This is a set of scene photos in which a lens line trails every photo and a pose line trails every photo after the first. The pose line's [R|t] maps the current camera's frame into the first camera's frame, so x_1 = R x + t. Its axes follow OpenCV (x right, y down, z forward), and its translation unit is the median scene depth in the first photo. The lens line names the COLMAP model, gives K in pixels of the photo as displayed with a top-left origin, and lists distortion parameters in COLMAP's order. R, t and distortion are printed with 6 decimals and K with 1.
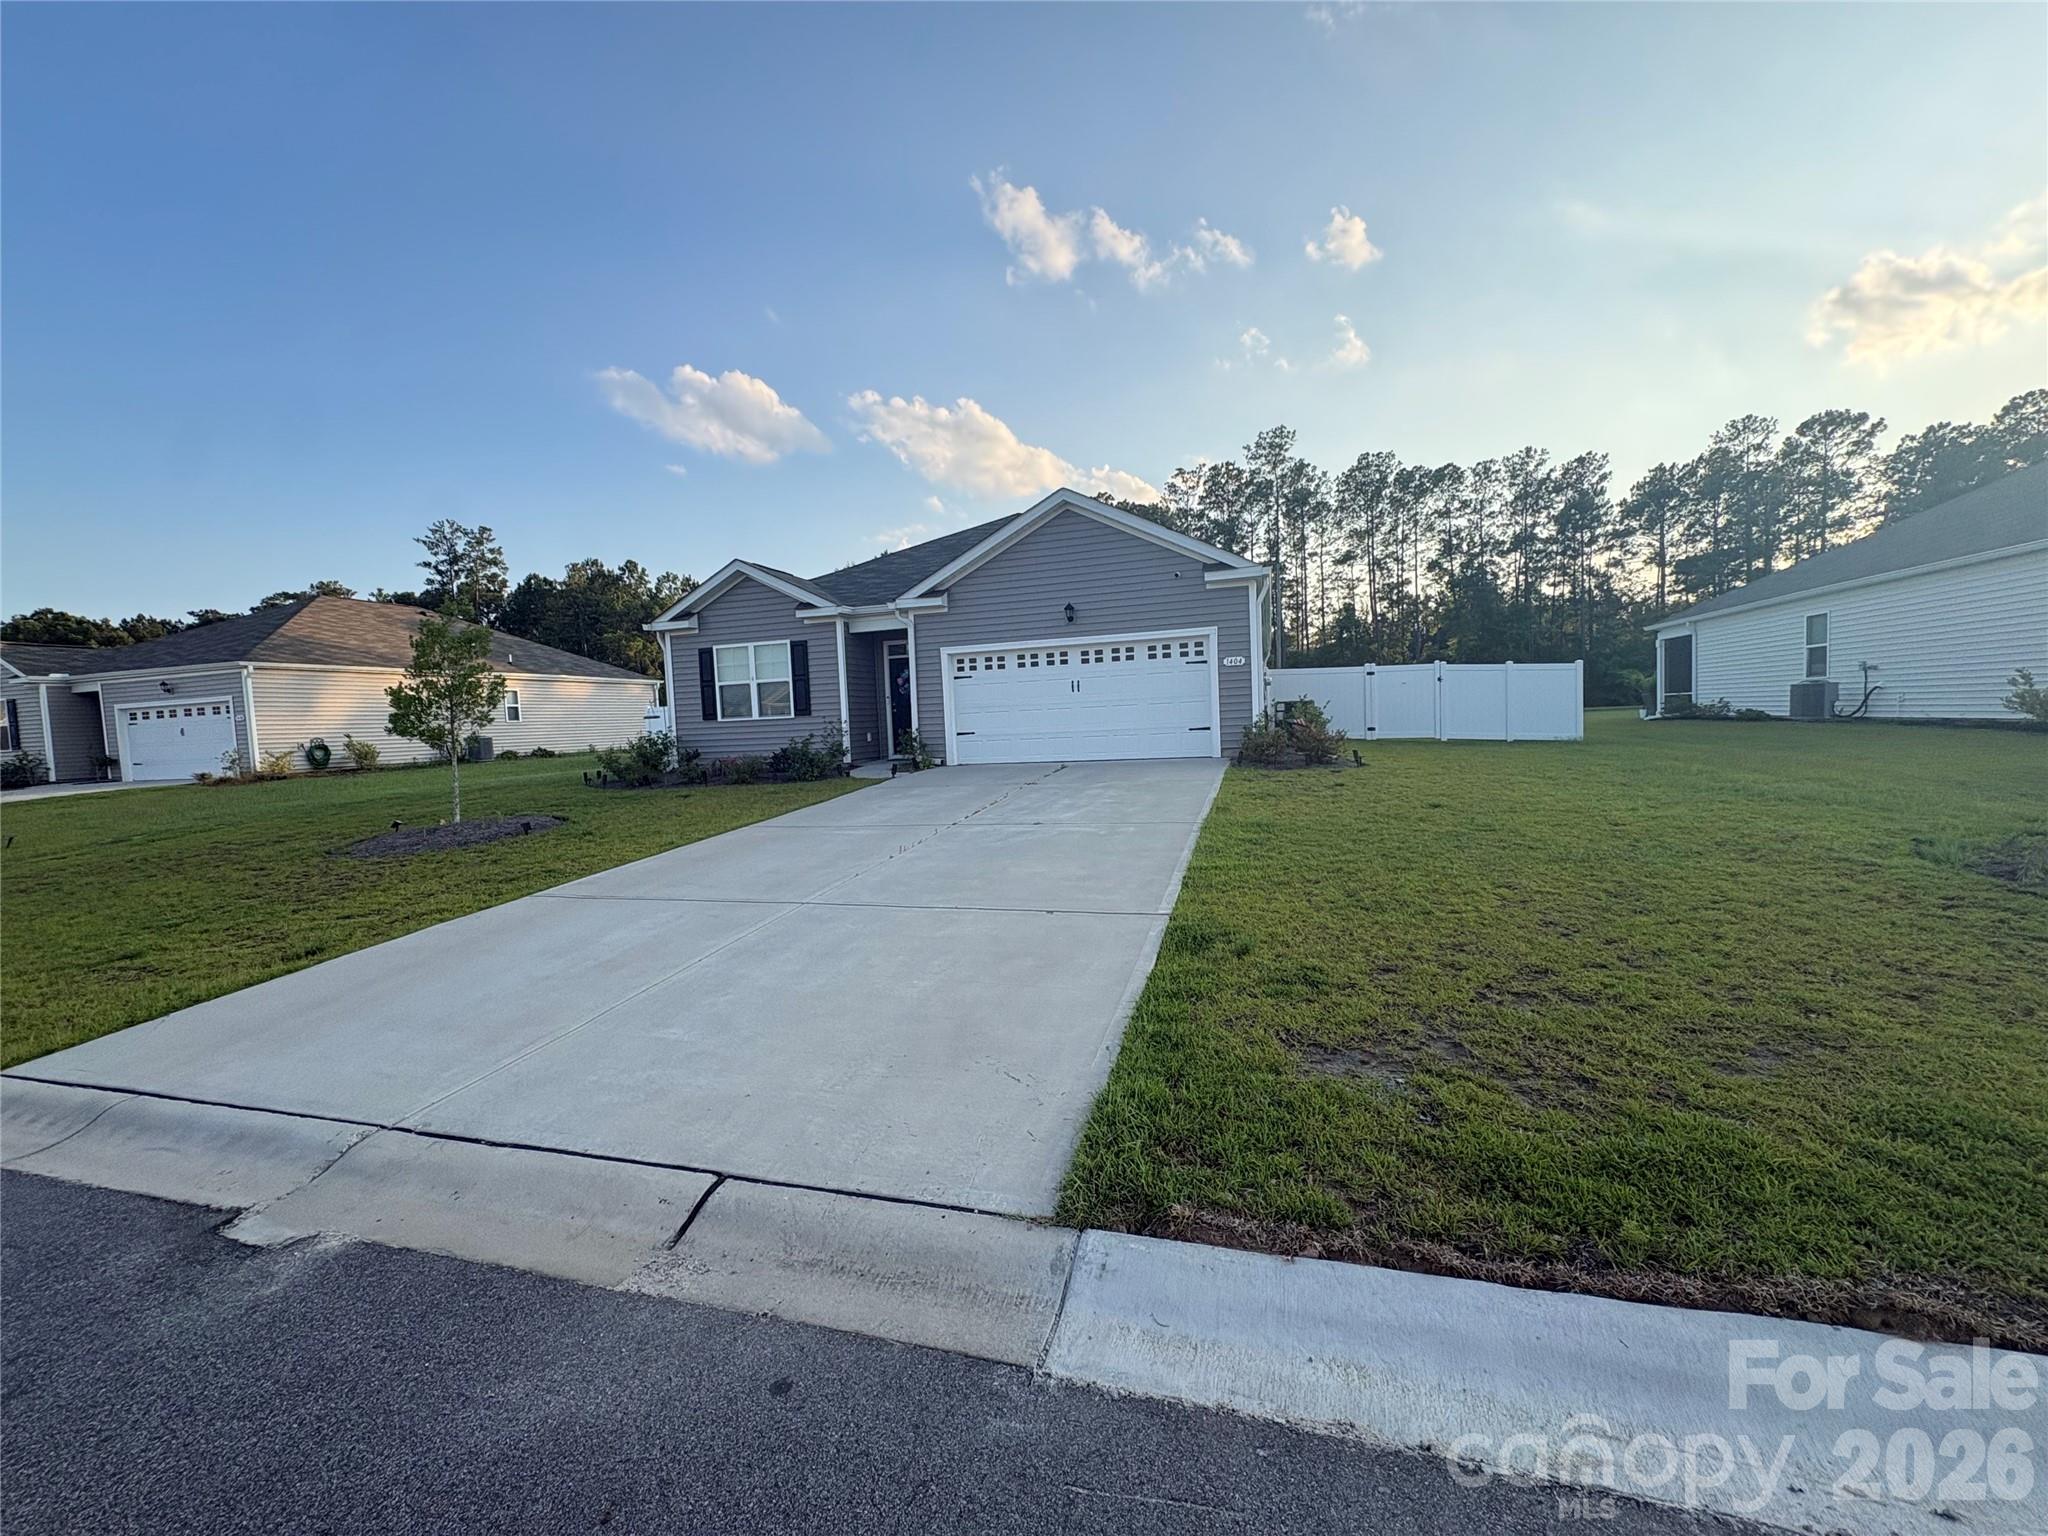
lens RADIAL K [[812.7, 0, 1024.0], [0, 812.7, 768.0], [0, 0, 1]] dist [0.000868, 0.000366]
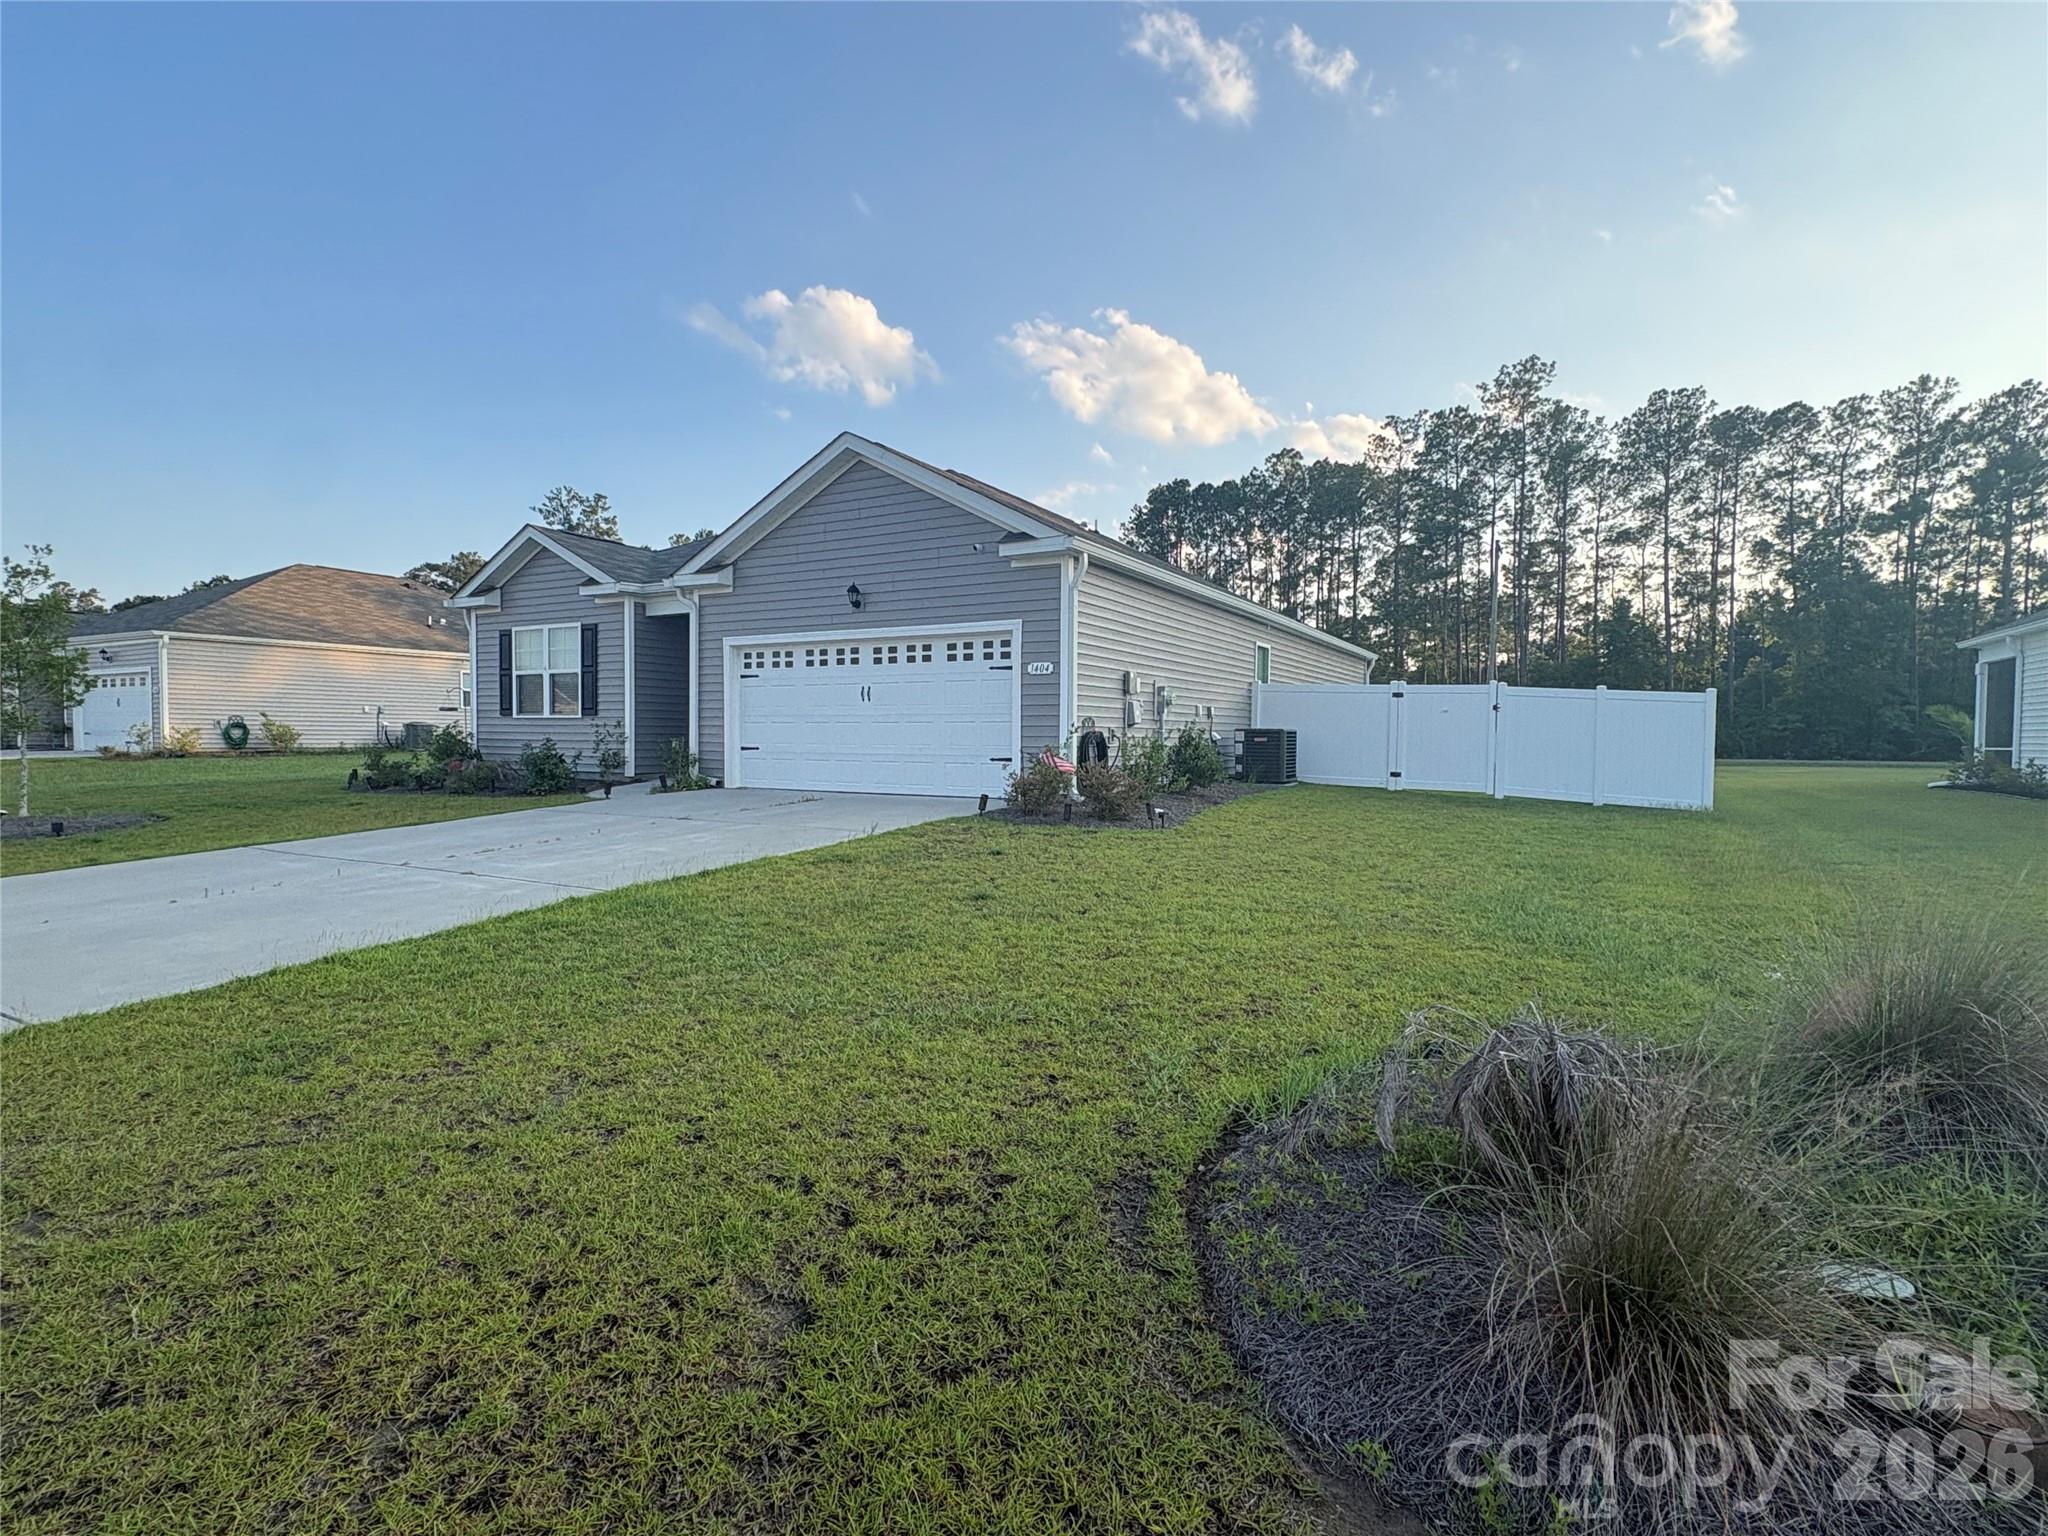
lens RADIAL K [[1003.5, 0, 1024.0], [0, 1003.5, 768.0], [0, 0, 1]] dist [0.002029, -0.000079]
pose [[0.974153, 0.059359, -0.217950, 0.090052], [-0.064456, 0.997787, -0.016345, -0.005666], [0.216498, 0.029971, 0.975823, 0.027209]]
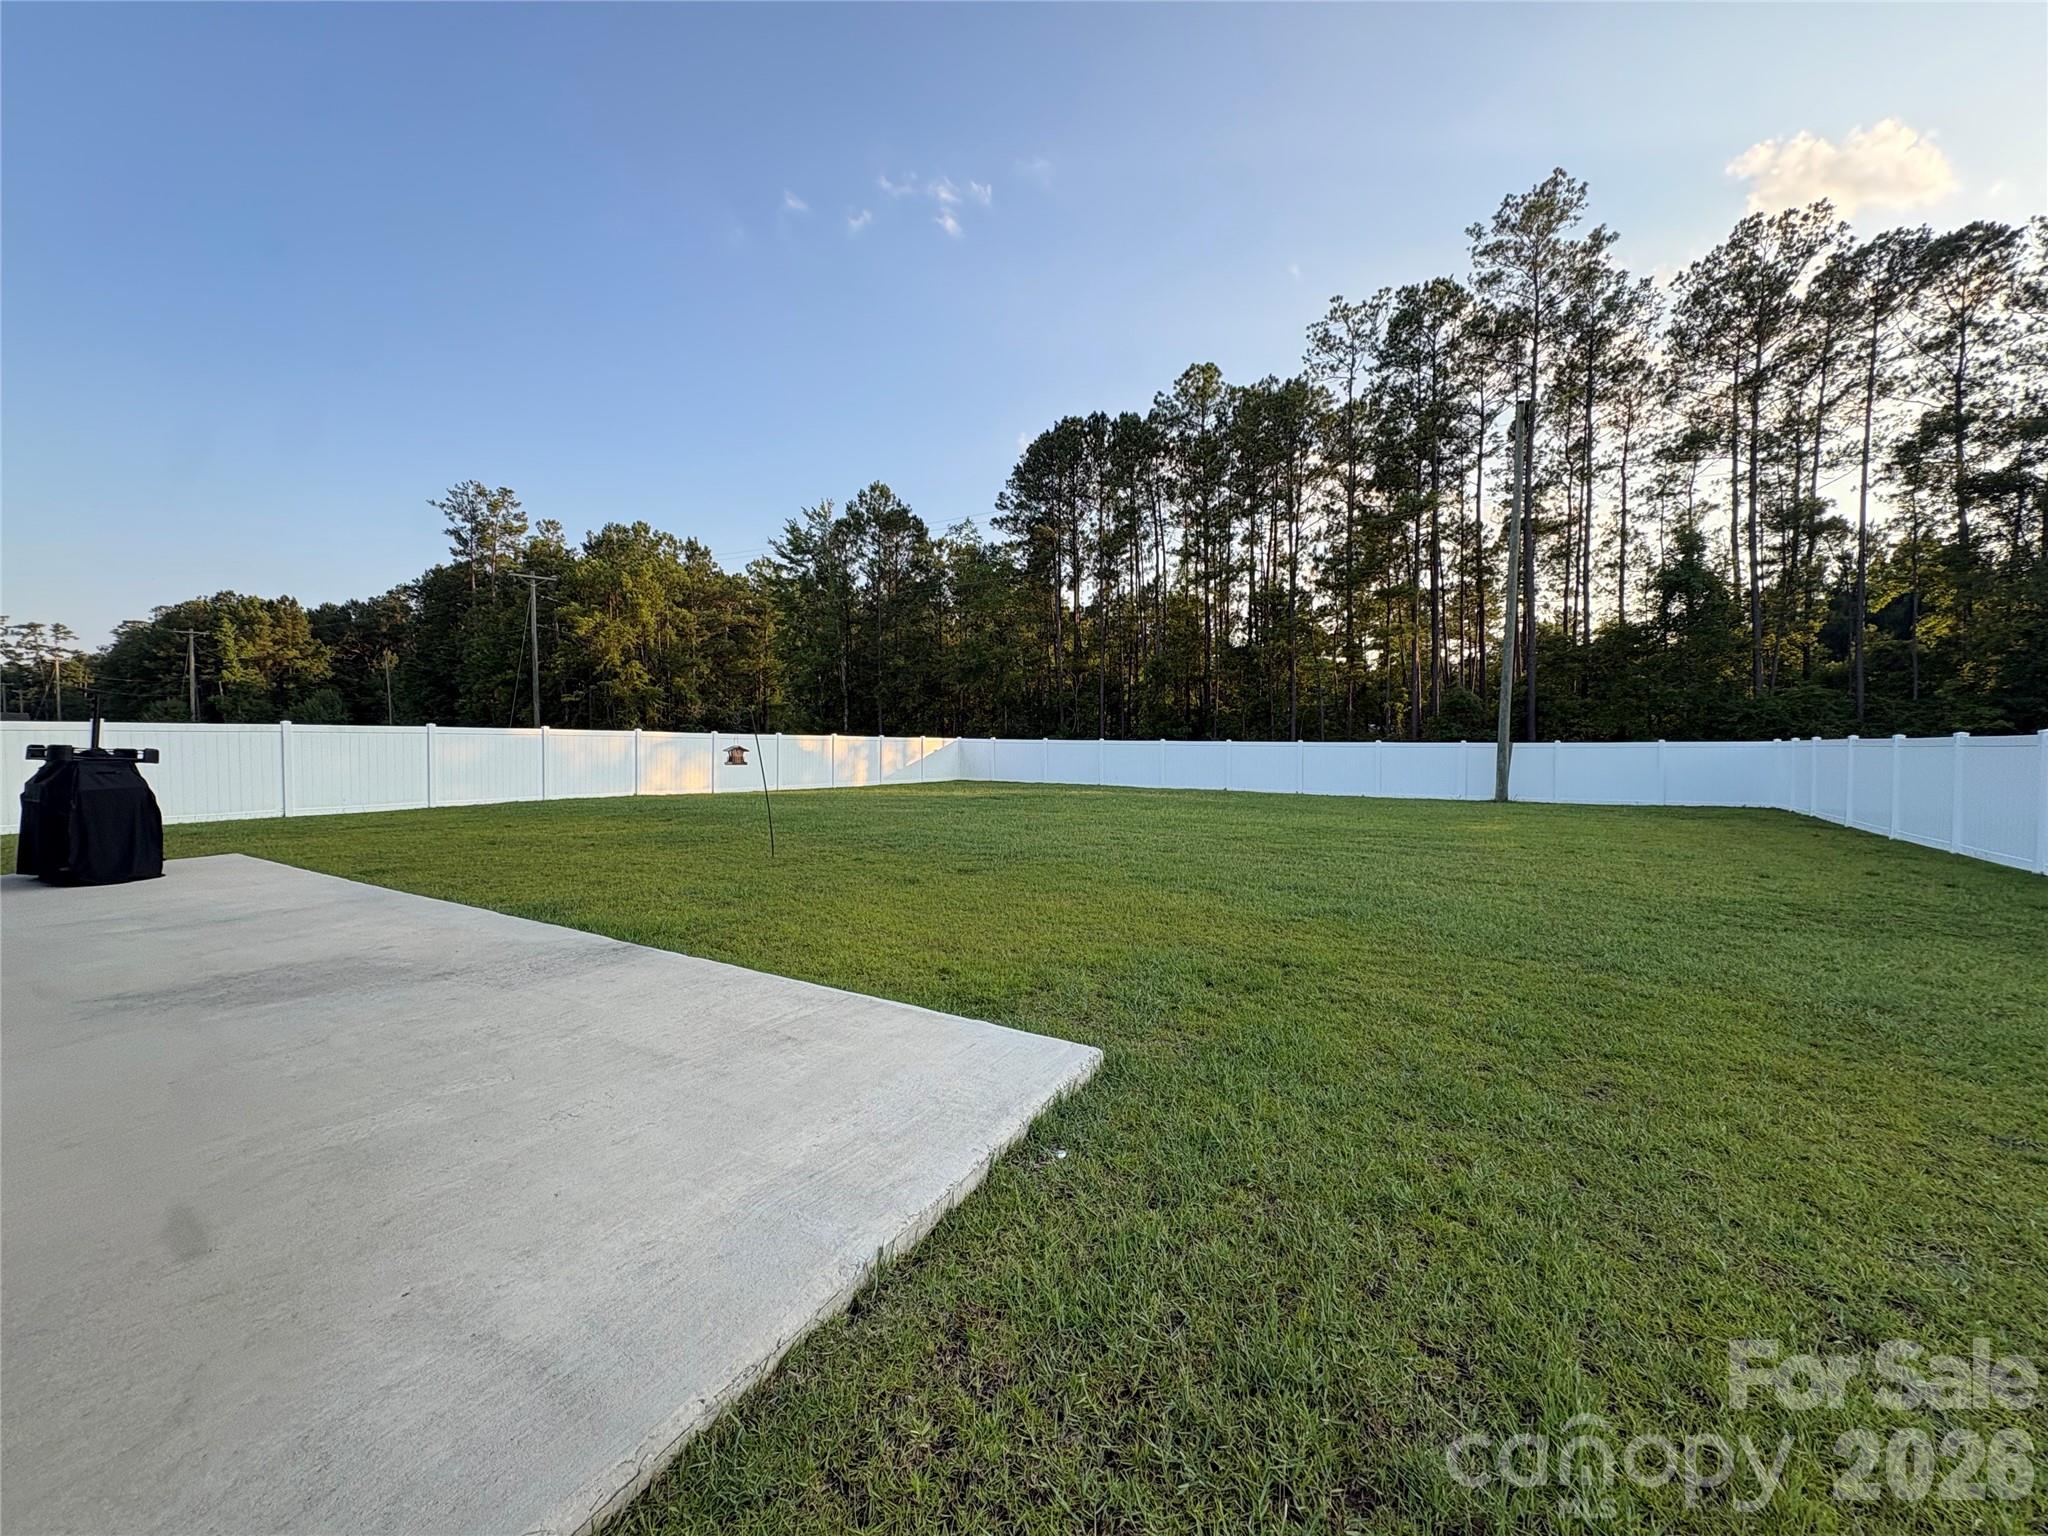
lens RADIAL K [[812.7, 0, 1024.0], [0, 812.7, 768.0], [0, 0, 1]] dist [0.000868, 0.000366]
pose [[0.966911, 0.058091, -0.248412, 0.152679], [-0.062697, 0.997976, -0.010664, -0.037958], [0.247289, 0.025885, 0.968596, 0.463207]]
